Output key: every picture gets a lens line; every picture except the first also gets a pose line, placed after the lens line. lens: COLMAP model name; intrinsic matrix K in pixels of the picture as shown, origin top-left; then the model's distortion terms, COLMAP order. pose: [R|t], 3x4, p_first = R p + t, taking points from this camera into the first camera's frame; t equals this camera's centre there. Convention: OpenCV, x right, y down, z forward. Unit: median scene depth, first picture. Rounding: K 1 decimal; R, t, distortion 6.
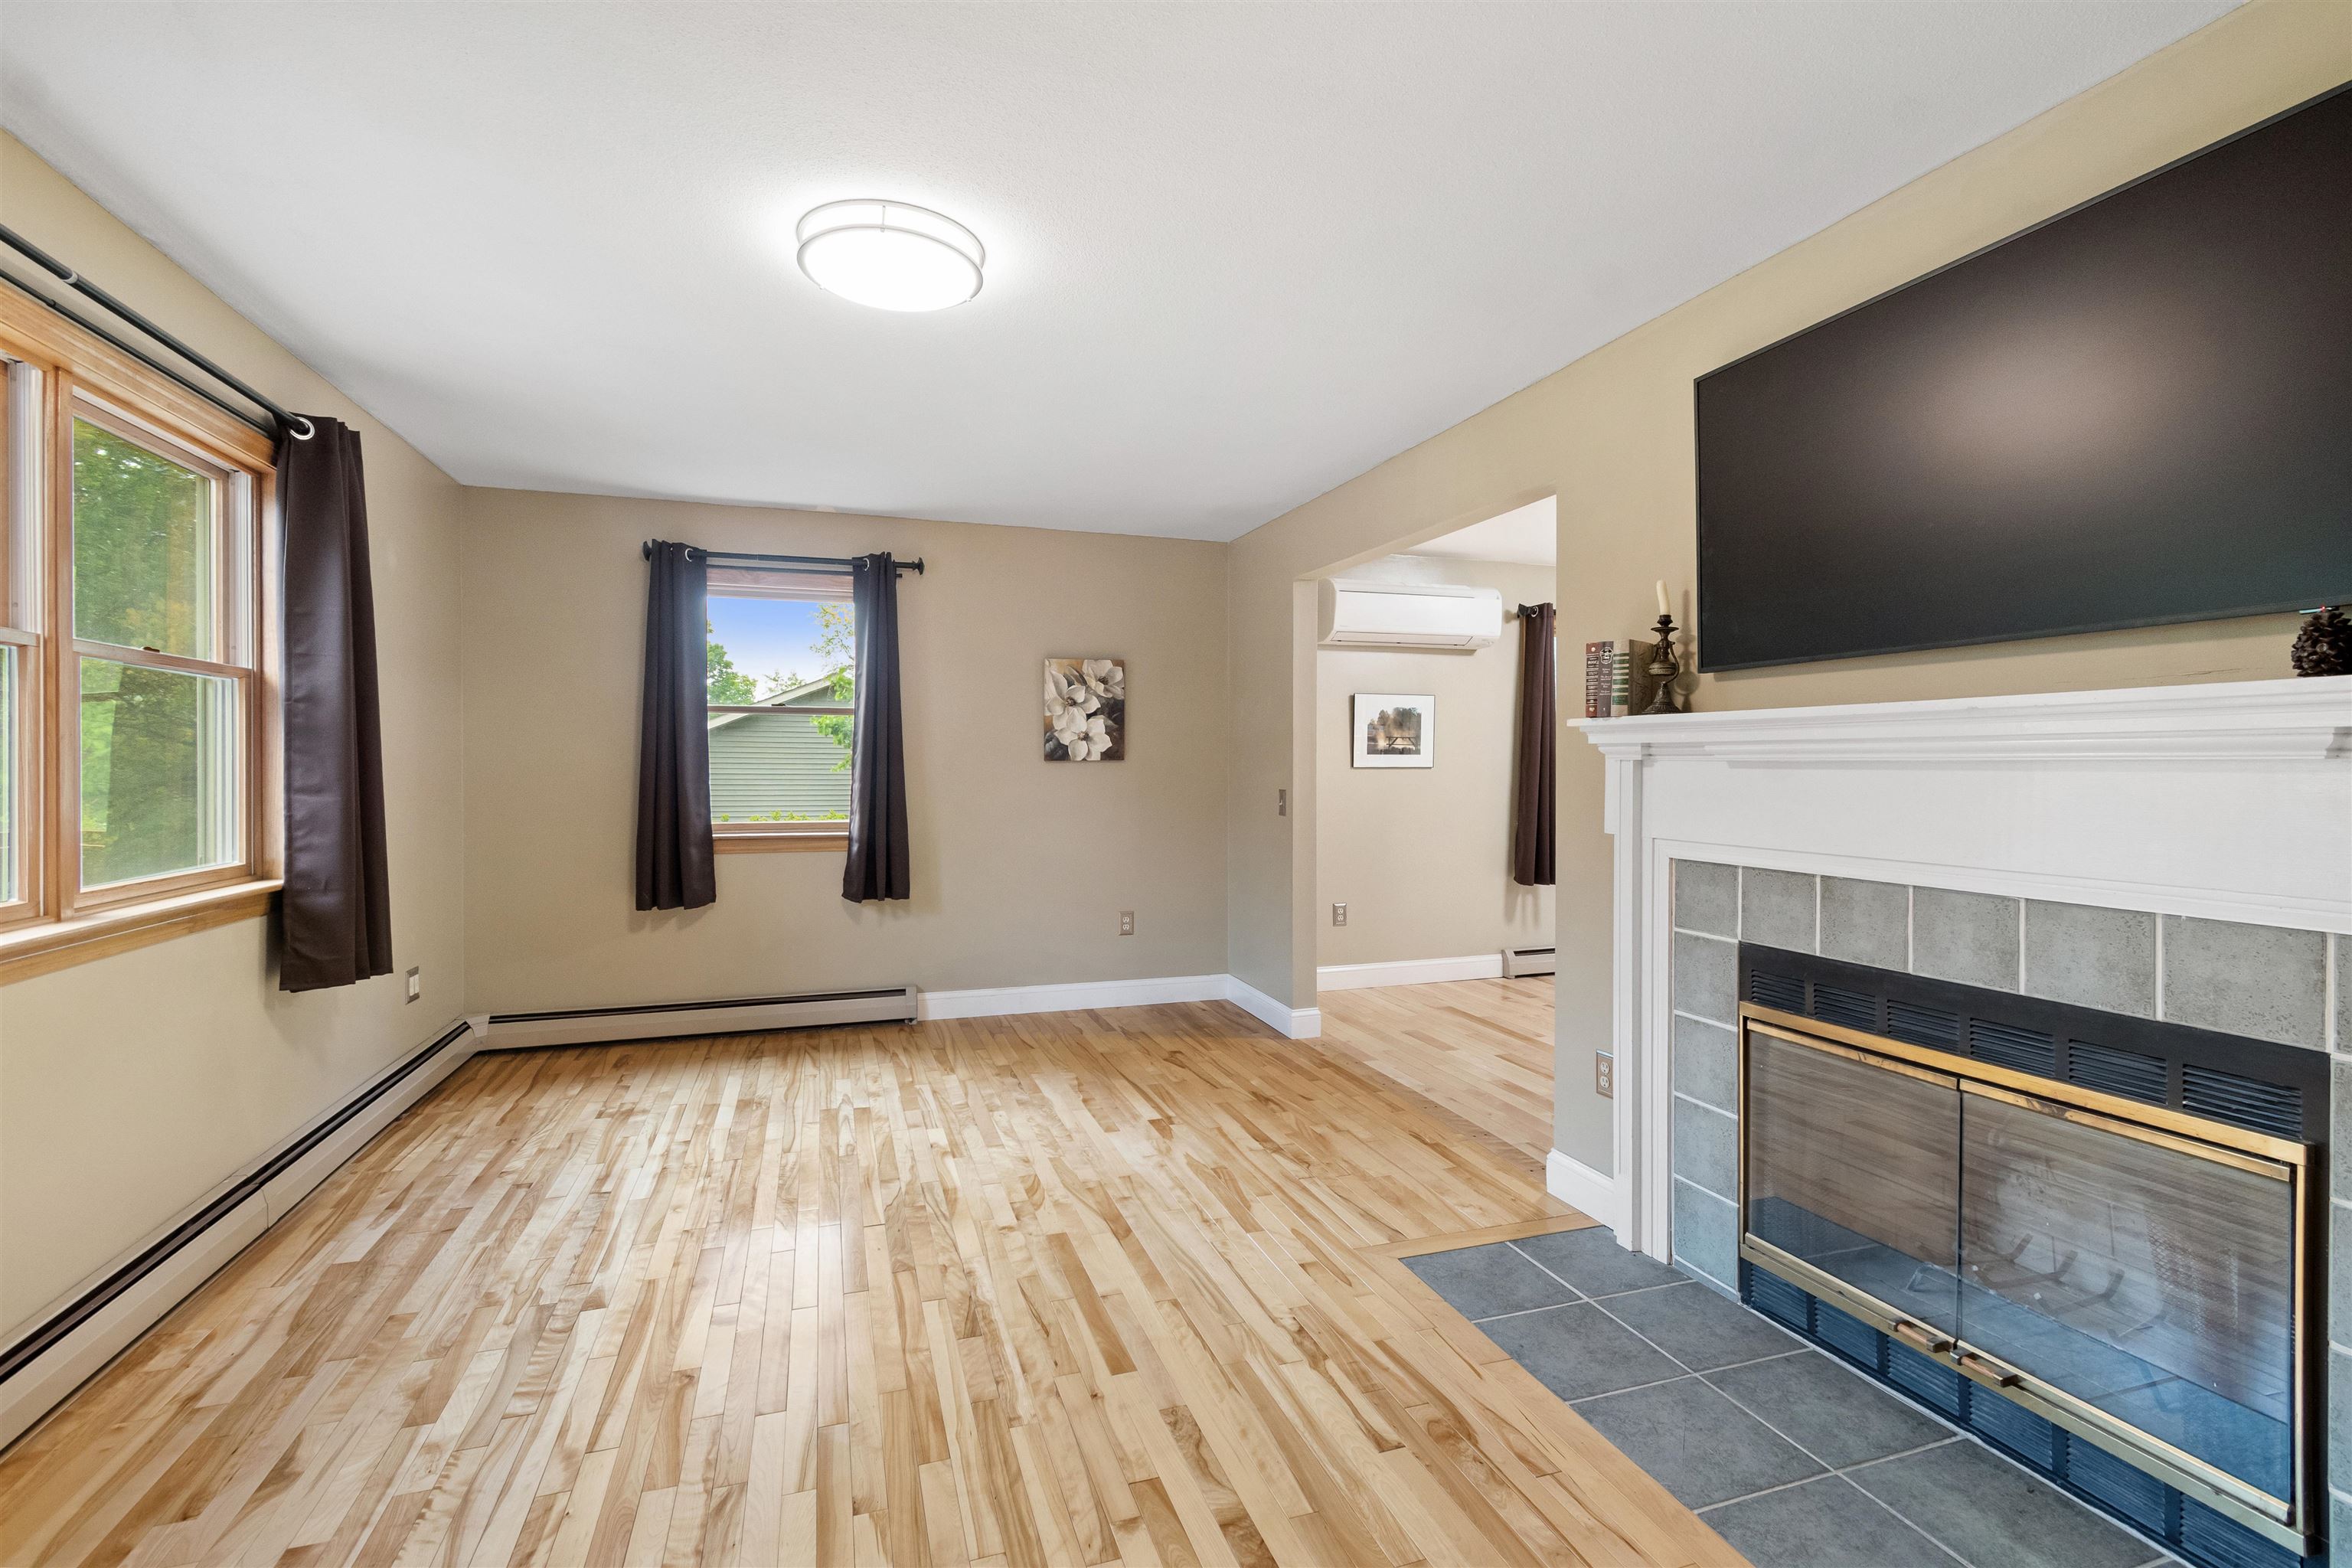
lens RADIAL K [[1061.8, 0, 1180.8], [0, 1061.8, 740.9], [0, 0, 1]] dist [0.002267, -0.001200]
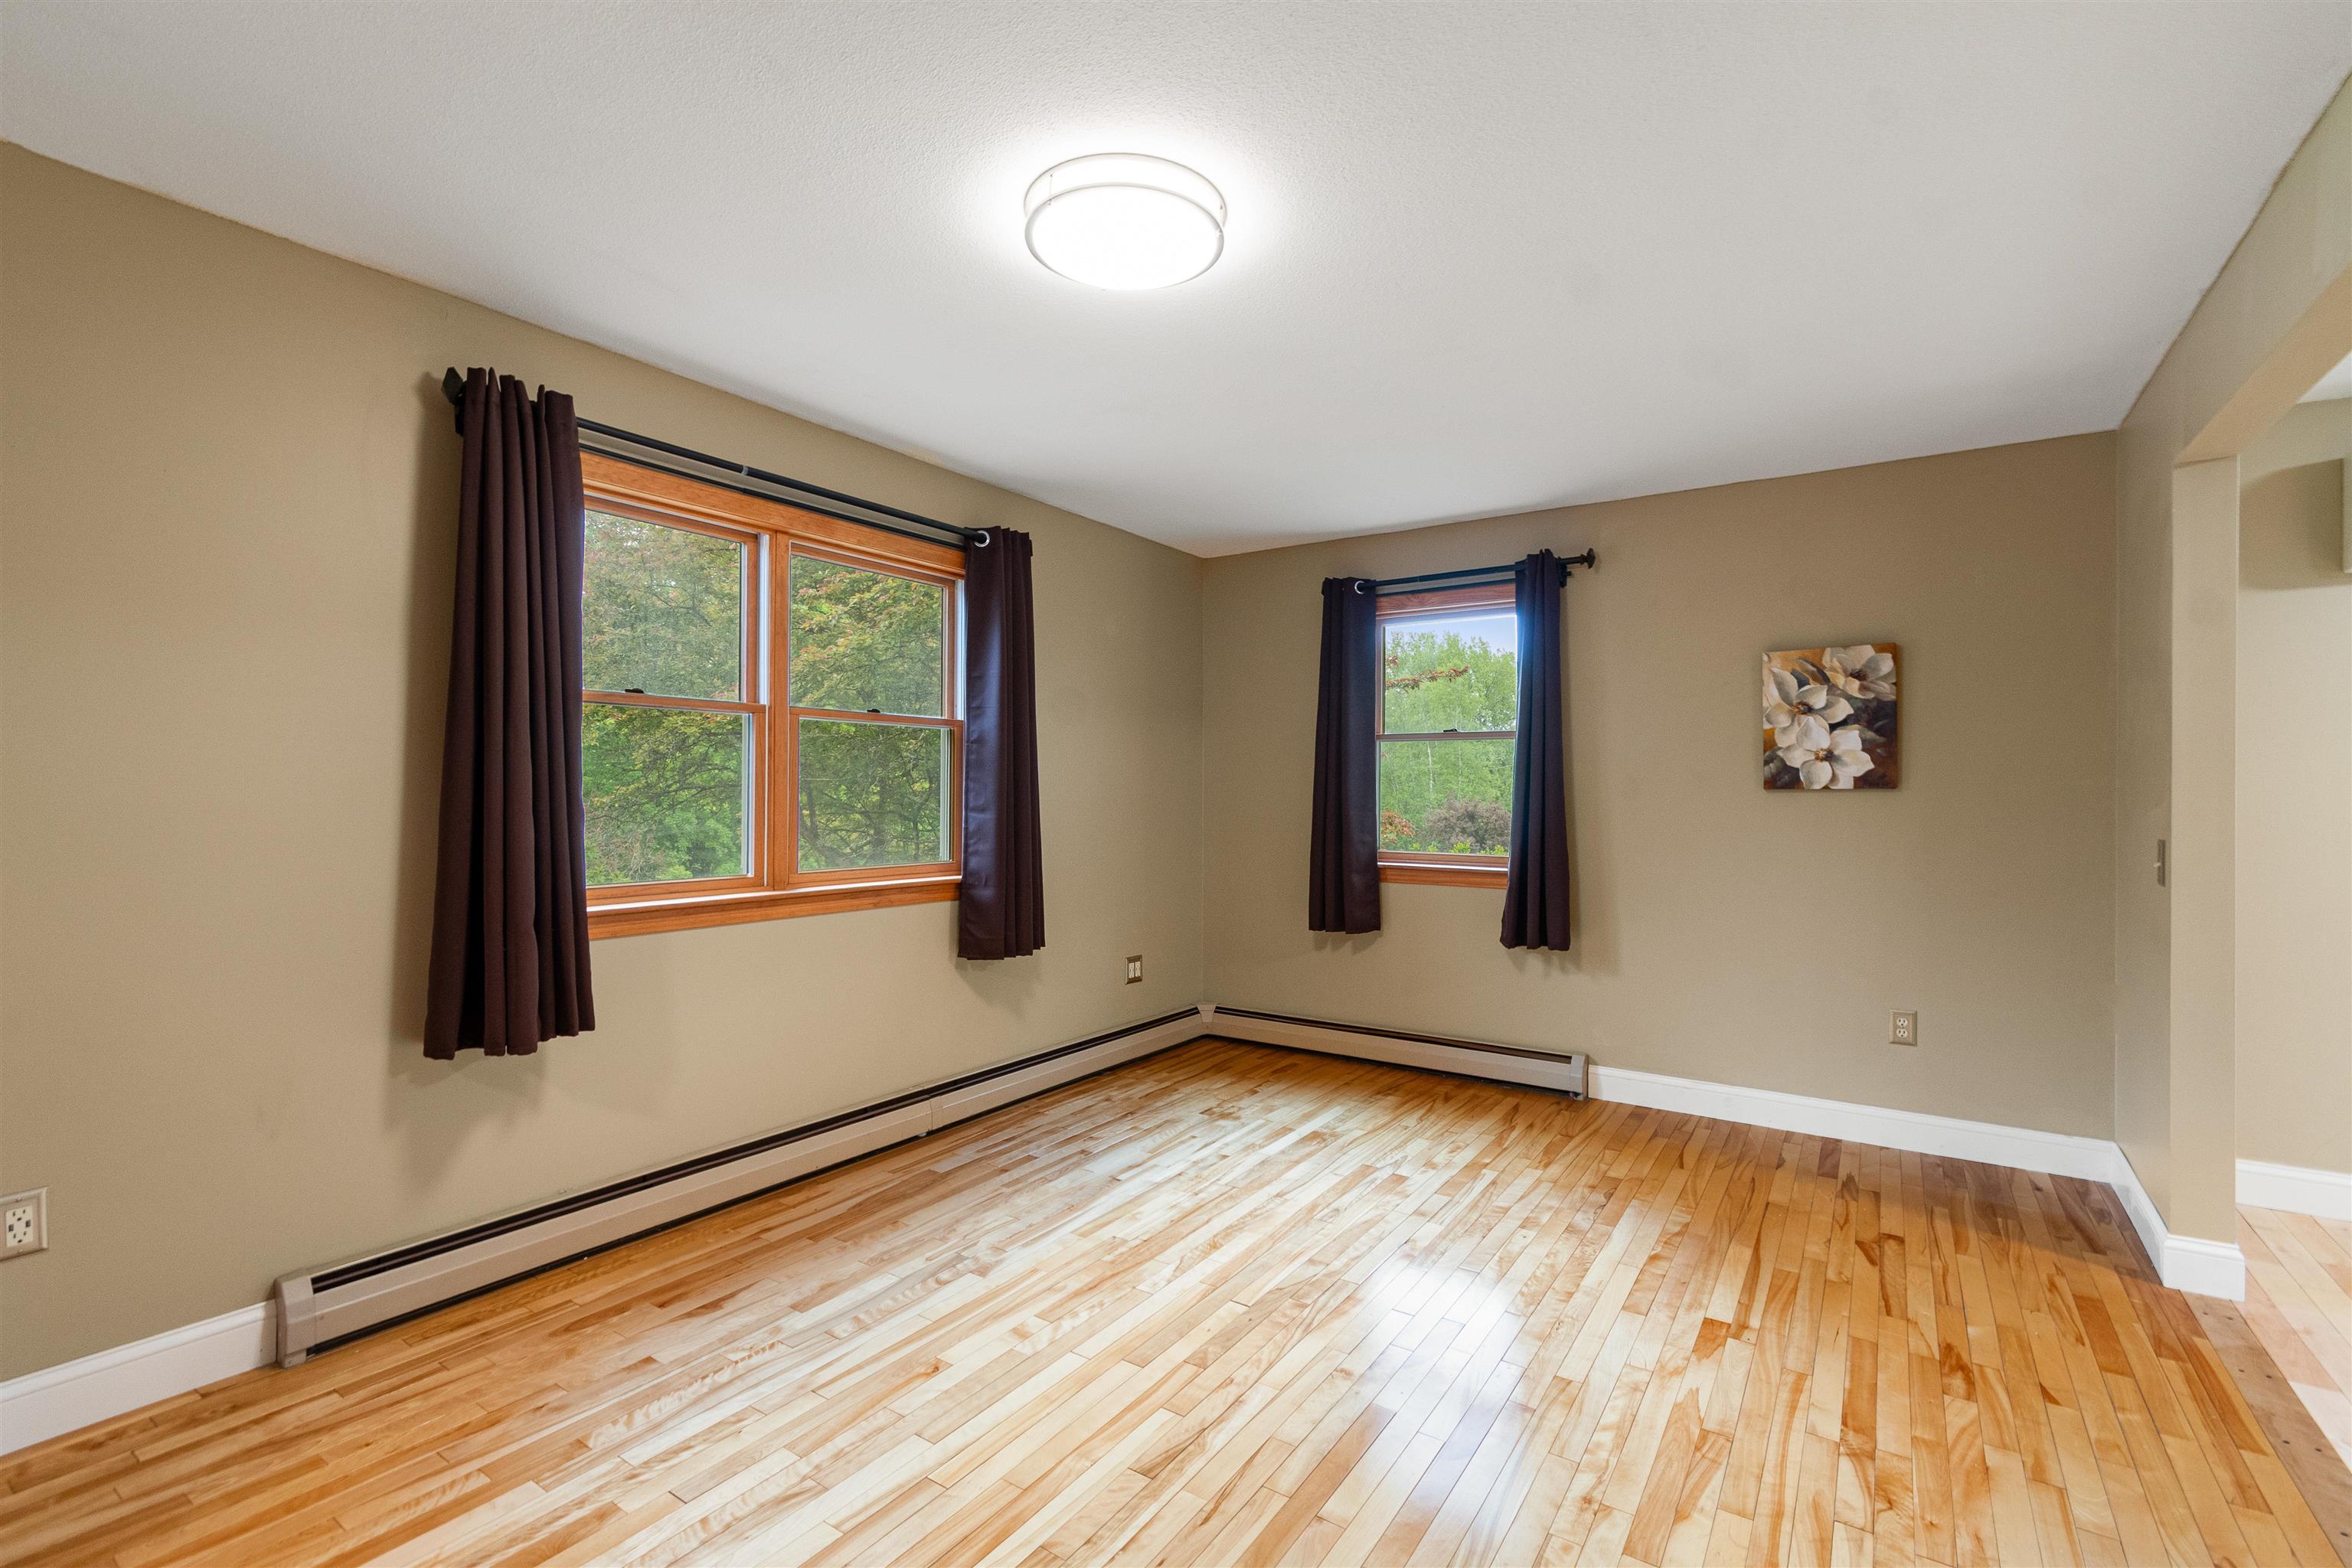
lens RADIAL K [[1041.8, 0, 1178.8], [0, 1041.8, 776.6], [0, 0, 1]] dist [0.003464, -0.001155]
pose [[0.606288, -0.009806, -0.795185, 0.276321], [0.012042, 0.999923, -0.003149, 0.009562], [0.795154, -0.007666, 0.606359, 0.307954]]
